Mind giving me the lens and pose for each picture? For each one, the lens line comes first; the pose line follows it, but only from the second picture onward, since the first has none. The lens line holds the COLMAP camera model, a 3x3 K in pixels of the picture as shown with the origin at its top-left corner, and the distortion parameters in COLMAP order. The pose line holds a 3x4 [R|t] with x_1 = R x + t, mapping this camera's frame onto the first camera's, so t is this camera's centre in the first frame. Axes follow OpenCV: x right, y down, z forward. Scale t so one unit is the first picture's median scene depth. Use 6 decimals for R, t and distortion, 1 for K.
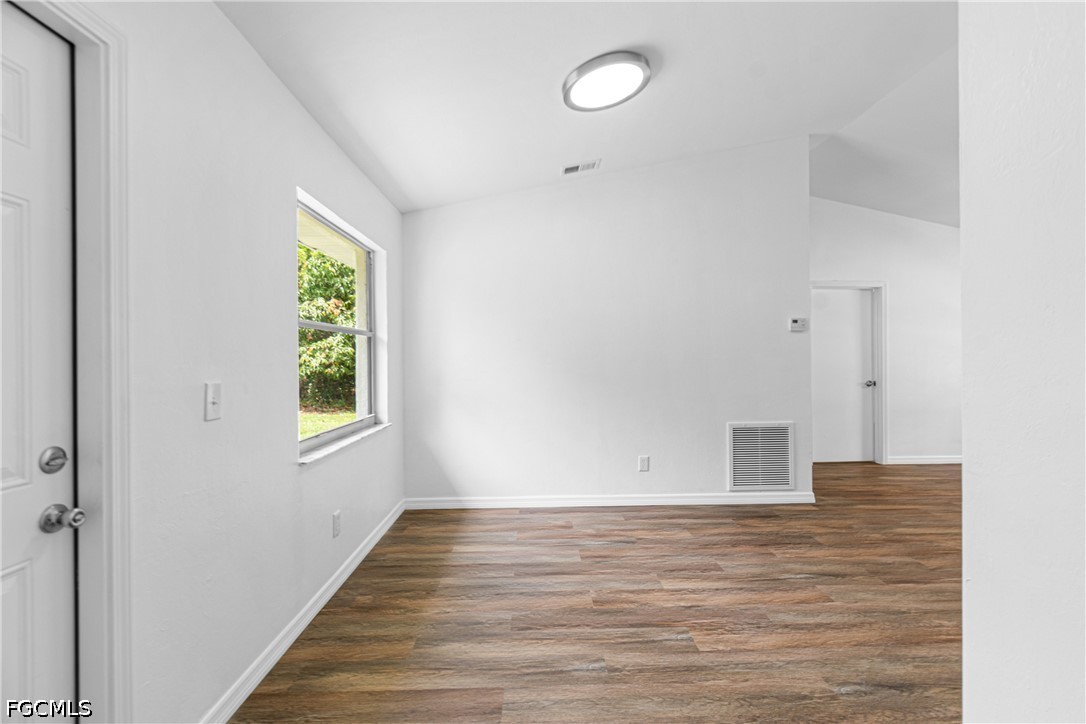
lens RADIAL K [[478.4, 0, 547.8], [0, 478.4, 359.7], [0, 0, 1]] dist [0.001948, -0.003940]
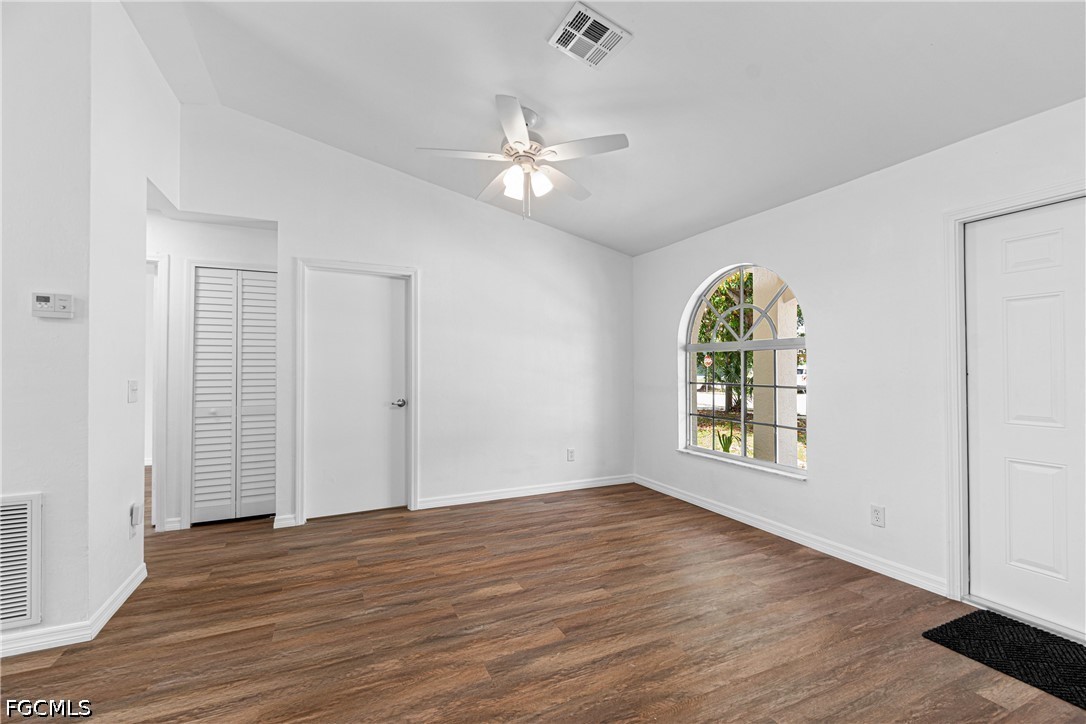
lens RADIAL K [[478.4, 0, 547.8], [0, 478.4, 359.7], [0, 0, 1]] dist [0.001948, -0.003940]
pose [[0.919406, 0.006506, 0.393256, 0.894112], [0.002348, 0.999755, -0.022029, -0.001259], [-0.393303, 0.021177, 0.919165, 0.333993]]
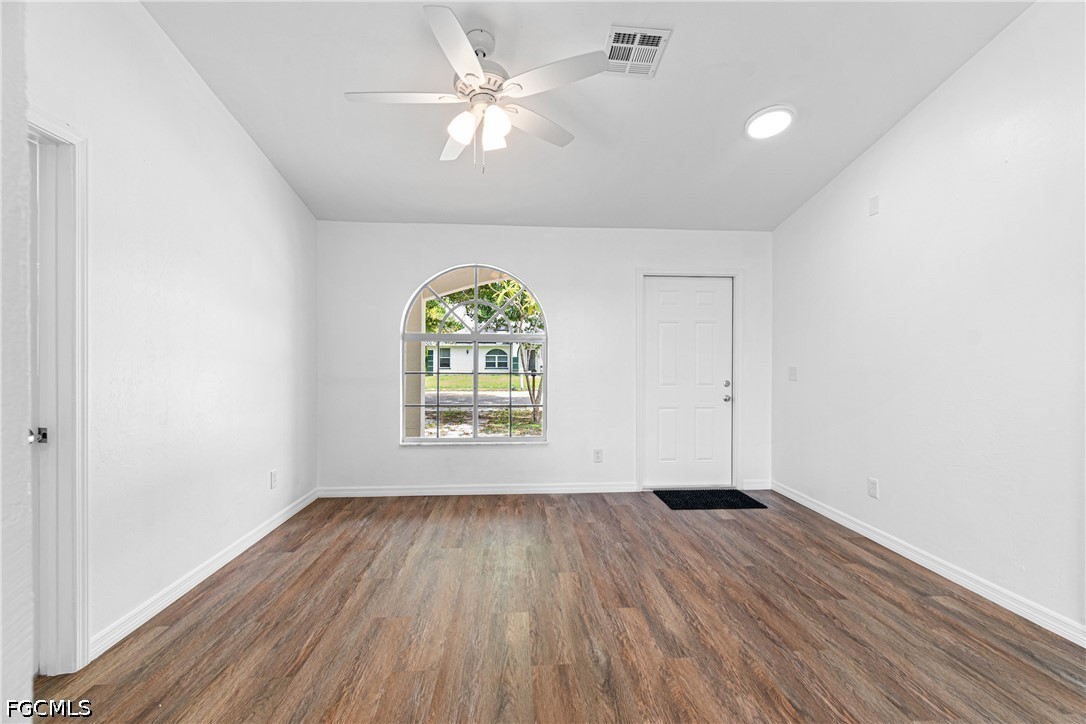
lens RADIAL K [[478.4, 0, 547.8], [0, 478.4, 359.7], [0, 0, 1]] dist [0.001948, -0.003940]
pose [[-0.042687, -0.002055, 0.999086, 0.521690], [0.002192, 0.999995, 0.002150, -0.003310], [-0.999086, 0.002282, -0.042682, 1.014713]]
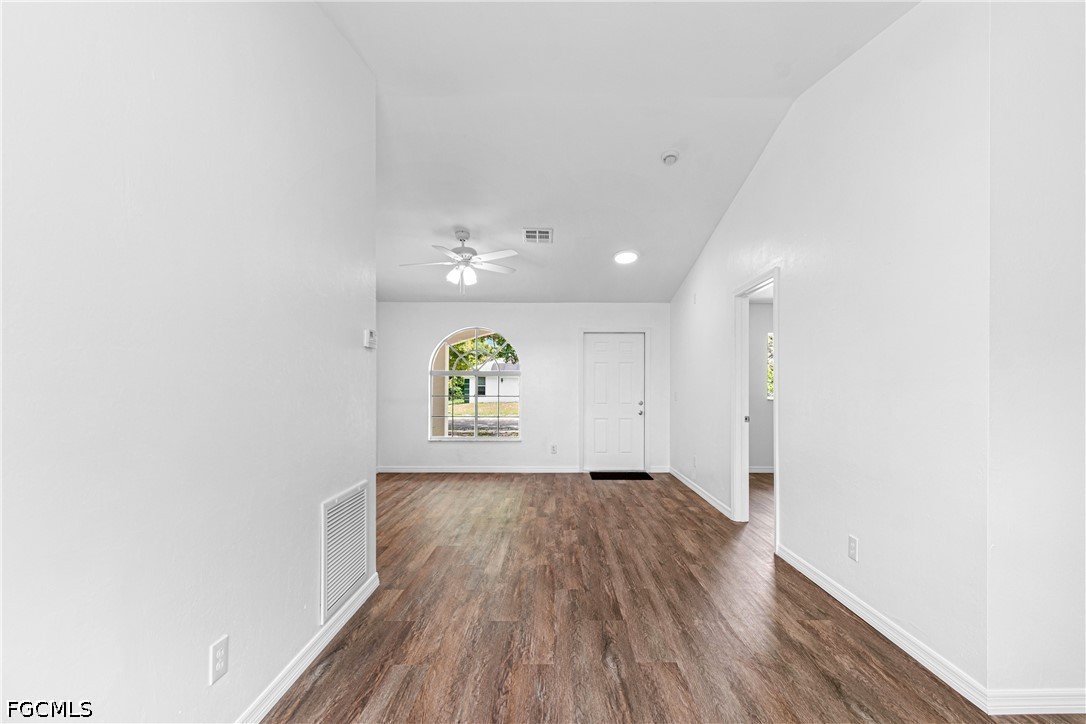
lens RADIAL K [[497.7, 0, 559.3], [0, 497.7, 381.2], [0, 0, 1]] dist [0.001514, -0.000116]
pose [[0.023957, 0.010928, 0.999653, -0.214608], [0.003311, 0.999934, -0.011010, -0.002580], [-0.999708, 0.003573, 0.023919, 0.773998]]
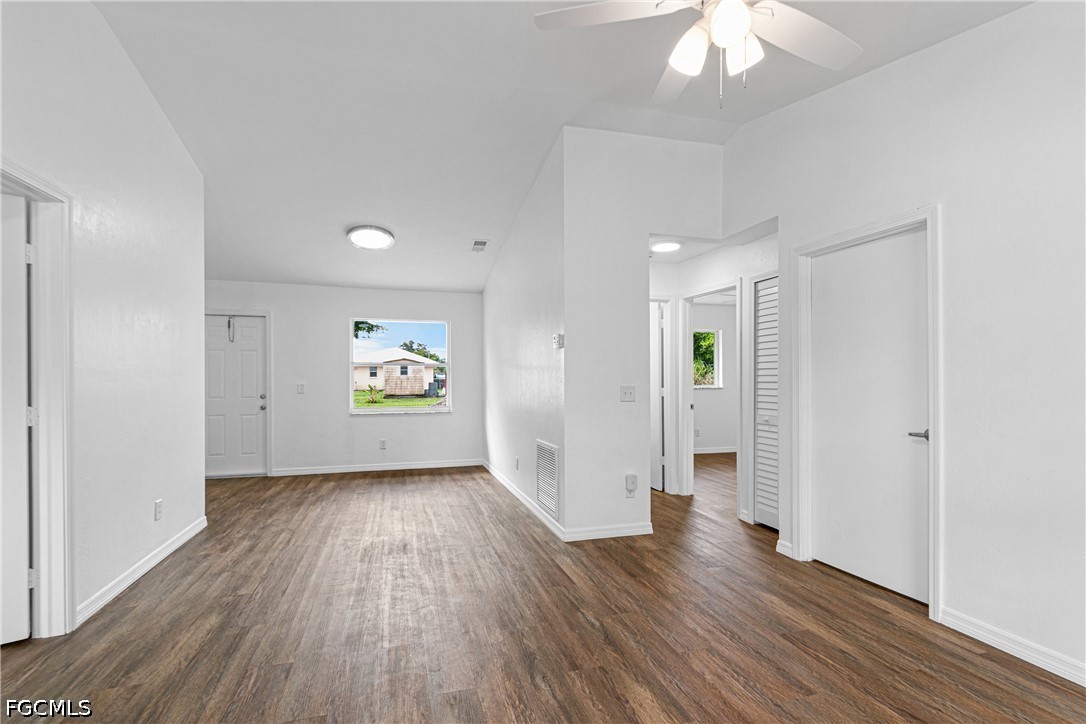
lens RADIAL K [[493.4, 0, 538.2], [0, 493.4, 380.1], [0, 0, 1]] dist [0.002899, -0.000074]
pose [[0.249934, 0.004122, -0.968254, 1.564226], [-0.004230, 0.999986, 0.003165, -0.002780], [0.968254, 0.003305, 0.249948, 0.796316]]
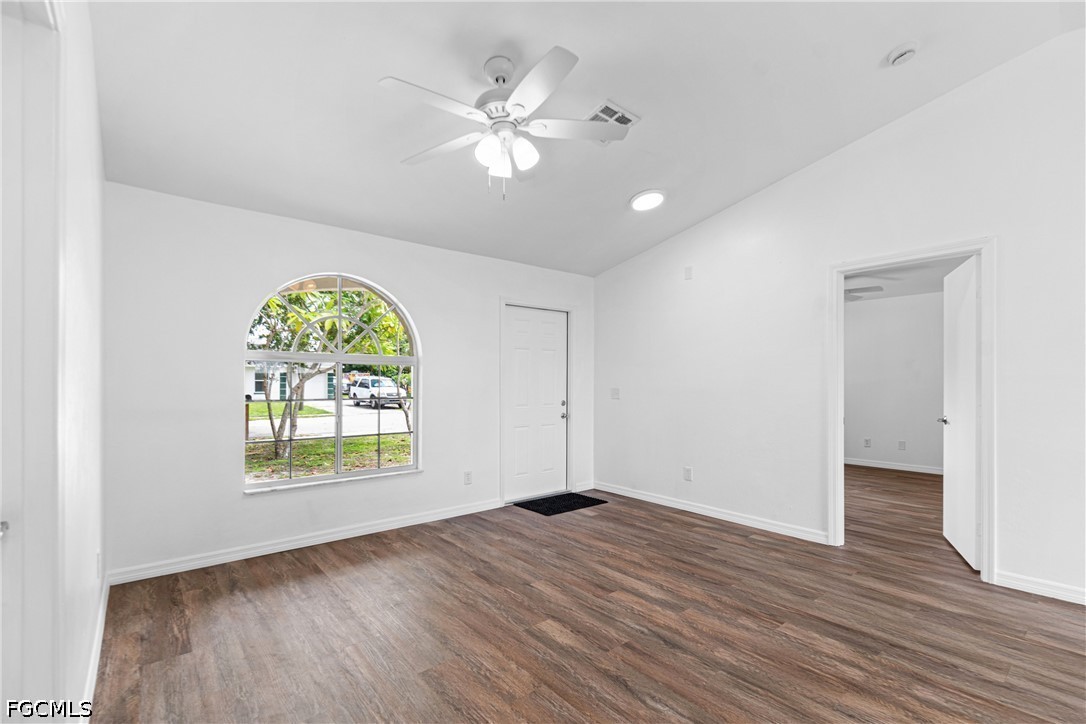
lens RADIAL K [[486.4, 0, 552.0], [0, 486.4, 380.8], [0, 0, 1]] dist [0.001410, -0.000799]
pose [[-0.622588, -0.000013, 0.782550, 0.610079], [0.002825, 0.999993, 0.002264, -0.008072], [-0.782545, 0.003620, -0.622584, 1.433522]]
